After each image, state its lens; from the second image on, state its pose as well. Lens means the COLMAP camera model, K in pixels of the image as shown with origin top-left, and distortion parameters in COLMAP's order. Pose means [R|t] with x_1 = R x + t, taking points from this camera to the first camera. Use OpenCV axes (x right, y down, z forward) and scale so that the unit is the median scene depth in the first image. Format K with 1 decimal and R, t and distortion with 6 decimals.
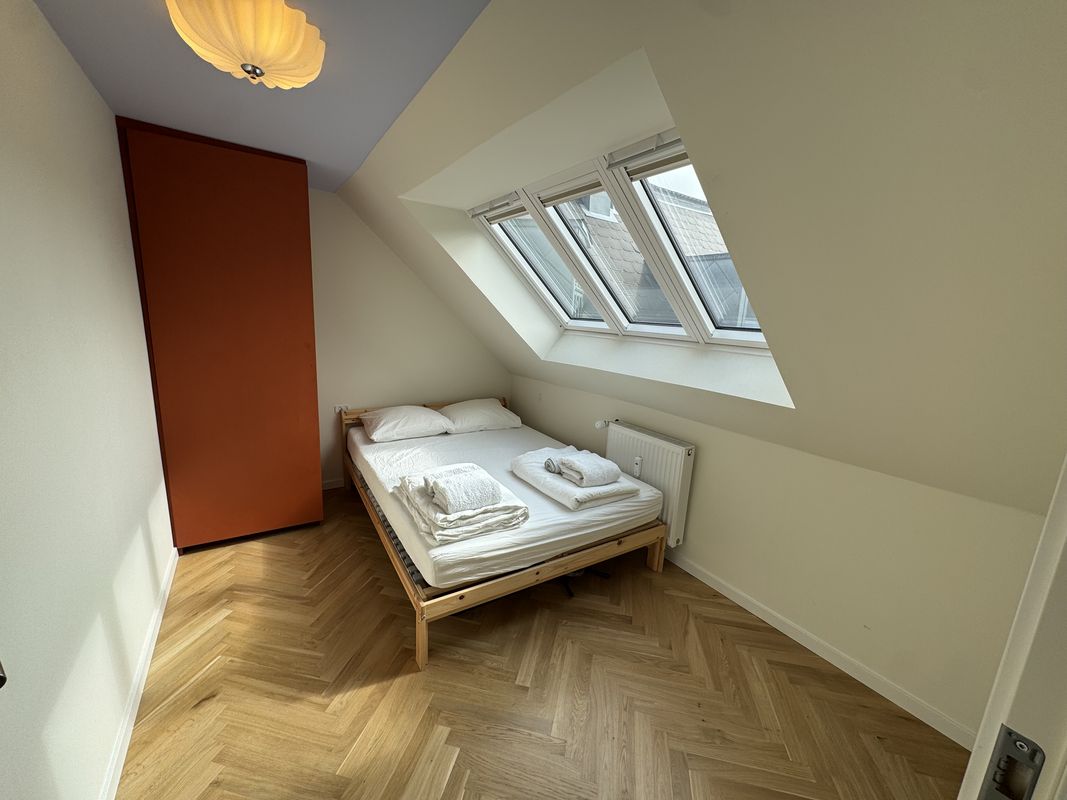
lens RADIAL K [[426.5, 0, 533.5], [0, 426.5, 400.0], [0, 0, 1]] dist [-0.001221, 0.000401]
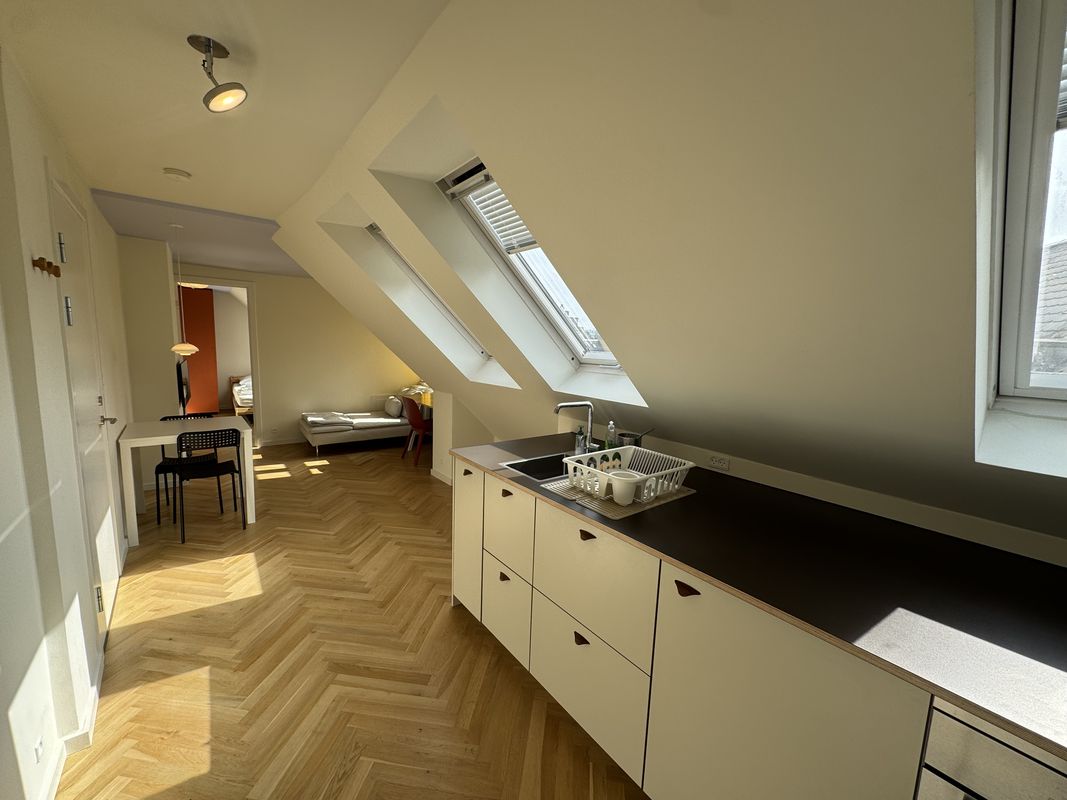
lens RADIAL K [[426.5, 0, 533.5], [0, 426.5, 400.0], [0, 0, 1]] dist [-0.001221, 0.000401]
pose [[0.996049, -0.029002, 0.083937, 1.290170], [0.034335, 0.997435, -0.062802, 0.443040], [-0.081900, 0.065436, 0.994490, -1.897281]]
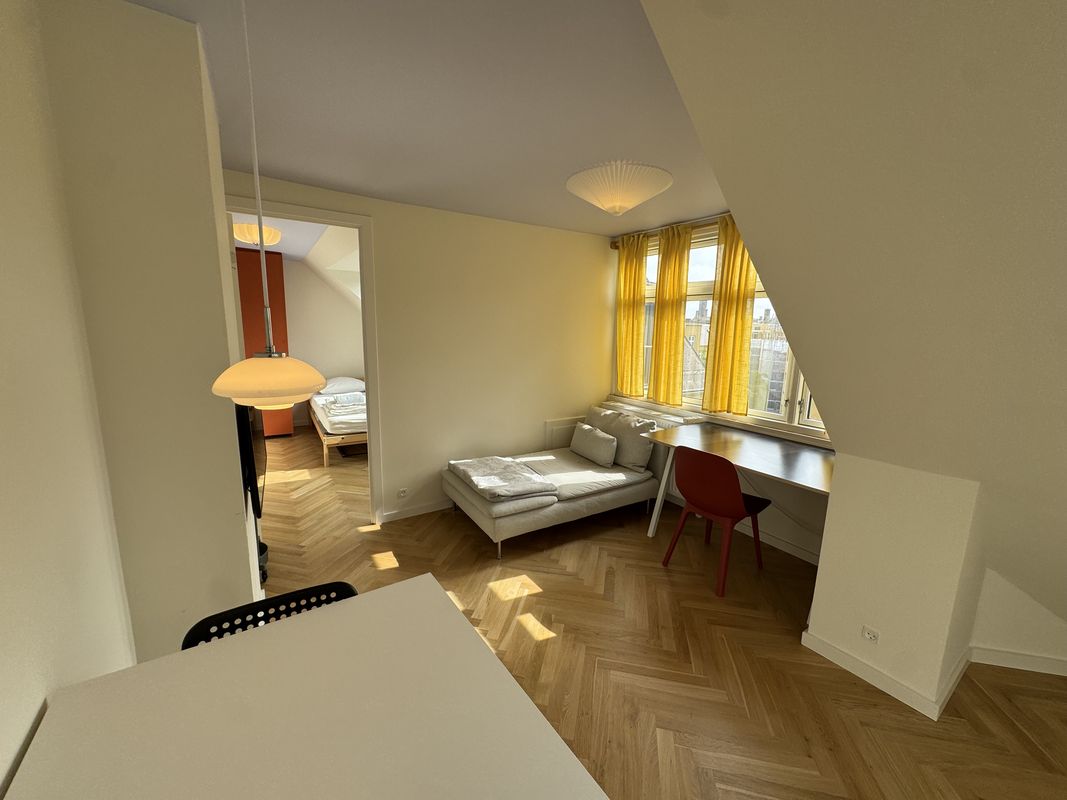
lens RADIAL K [[426.5, 0, 533.5], [0, 426.5, 400.0], [0, 0, 1]] dist [-0.001221, 0.000401]
pose [[0.999680, -0.025296, -0.000809, 0.579292], [0.025258, 0.999175, -0.031806, 0.218507], [0.001613, 0.031775, 0.999494, -0.897653]]
